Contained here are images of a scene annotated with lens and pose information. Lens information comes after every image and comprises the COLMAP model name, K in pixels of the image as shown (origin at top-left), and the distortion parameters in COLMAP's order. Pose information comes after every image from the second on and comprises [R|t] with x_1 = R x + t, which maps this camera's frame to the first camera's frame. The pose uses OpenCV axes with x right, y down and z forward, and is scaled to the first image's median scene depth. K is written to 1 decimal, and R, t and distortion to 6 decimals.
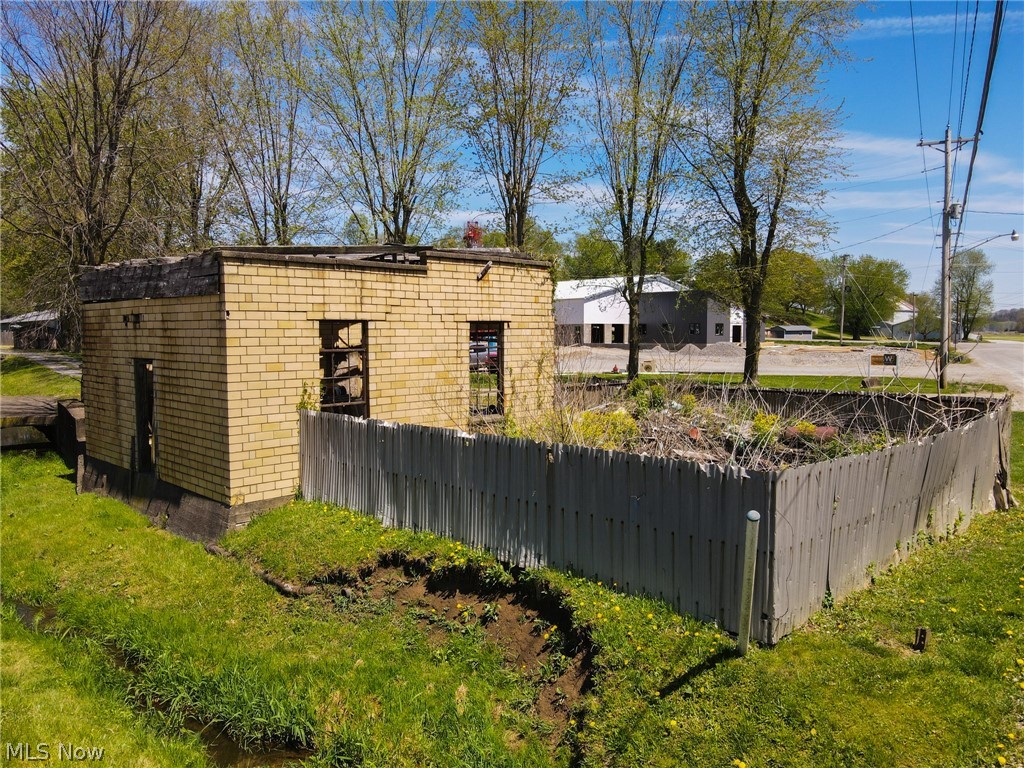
lens RADIAL K [[756.1, 0, 512.0], [0, 756.1, 384.0], [0, 0, 1]] dist [0.026600, -0.008389]
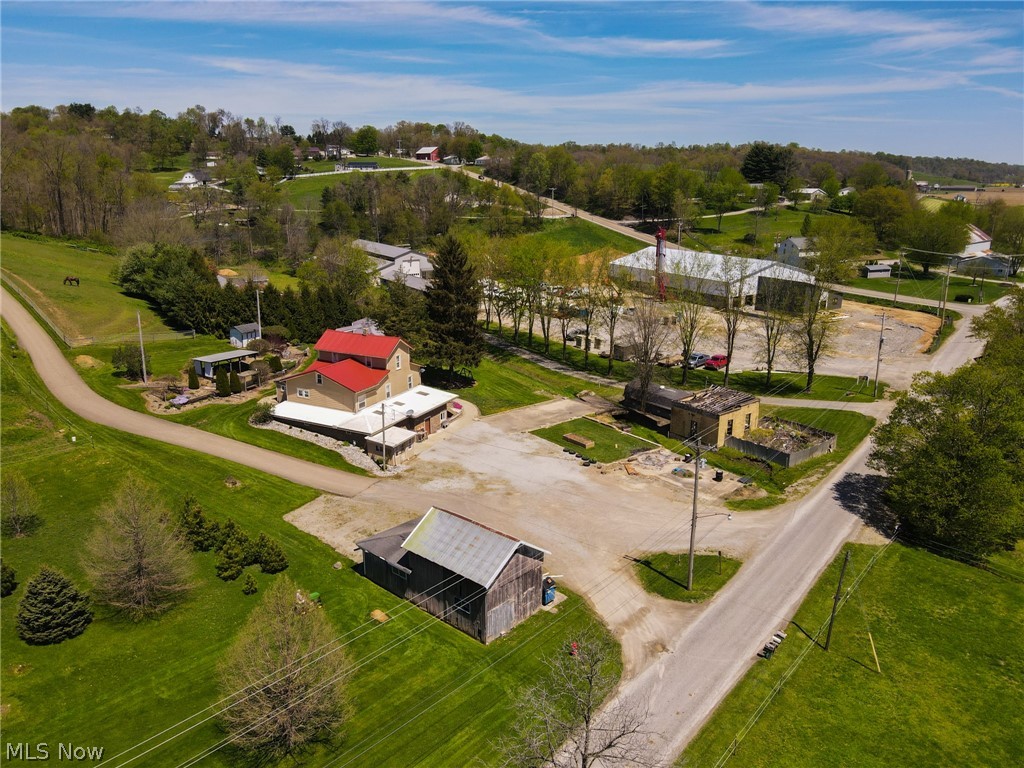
lens RADIAL K [[756.1, 0, 512.0], [0, 756.1, 384.0], [0, 0, 1]] dist [0.026600, -0.008389]
pose [[0.992521, 0.041416, -0.114830, -1.384060], [-0.015609, 0.976022, 0.217112, -1.811989], [0.121068, -0.213695, 0.969369, -5.642875]]
